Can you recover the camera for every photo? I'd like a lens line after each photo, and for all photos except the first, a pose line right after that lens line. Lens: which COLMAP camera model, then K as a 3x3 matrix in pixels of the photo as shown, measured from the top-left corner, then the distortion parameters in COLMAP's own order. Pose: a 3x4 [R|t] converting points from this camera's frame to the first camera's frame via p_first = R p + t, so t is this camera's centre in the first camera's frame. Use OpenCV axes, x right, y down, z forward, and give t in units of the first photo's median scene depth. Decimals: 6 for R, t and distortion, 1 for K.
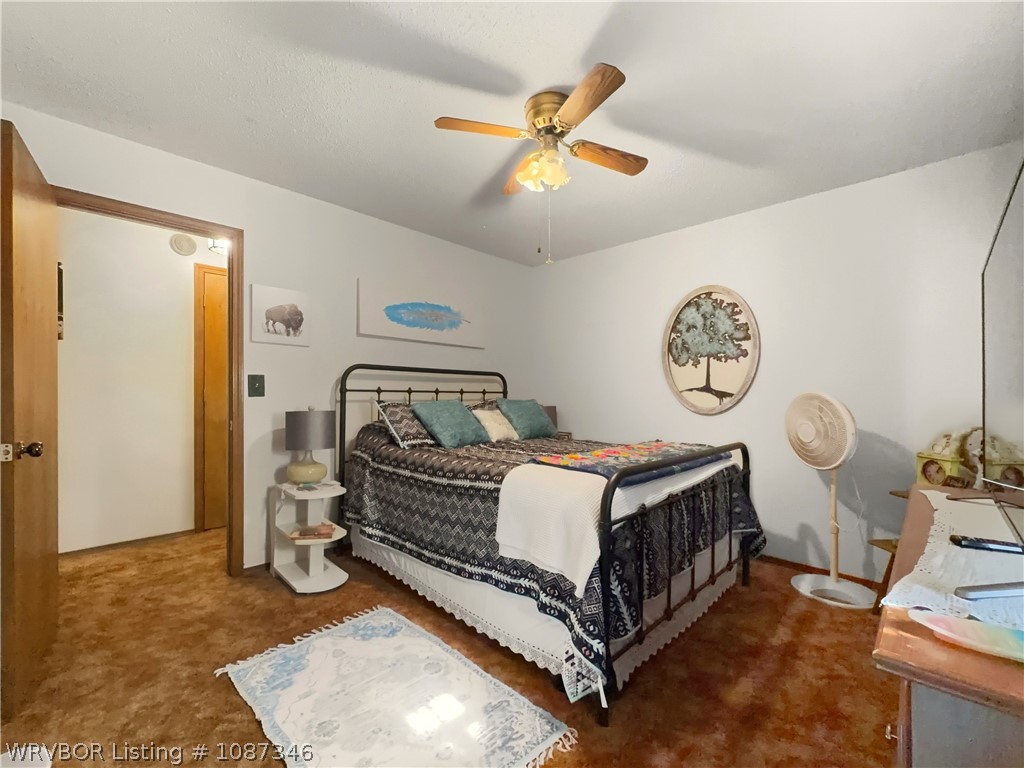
lens RADIAL K [[422.2, 0, 514.8], [0, 422.2, 398.8], [0, 0, 1]] dist [0.001949, -0.000381]
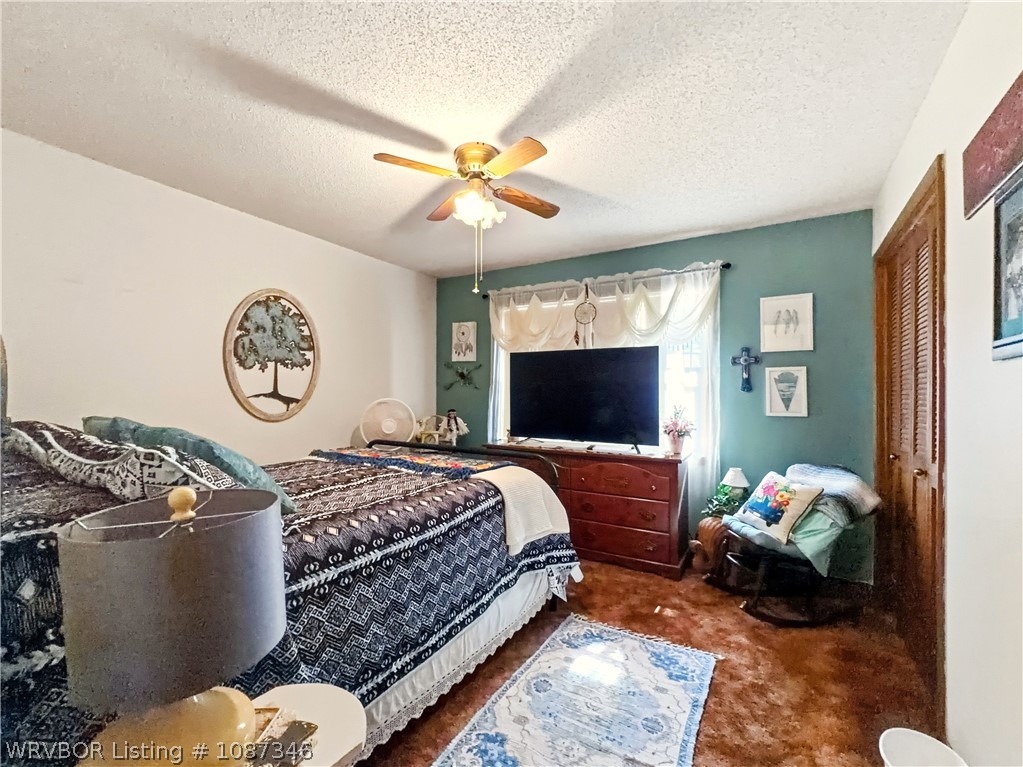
lens RADIAL K [[421.8, 0, 511.5], [0, 421.8, 385.9], [0, 0, 1]] dist [0.001949, -0.000381]
pose [[-0.186374, 0.005721, 0.982462, -0.607822], [0.000958, 0.999984, -0.005641, -0.038427], [-0.982478, -0.000110, -0.186376, 0.652296]]
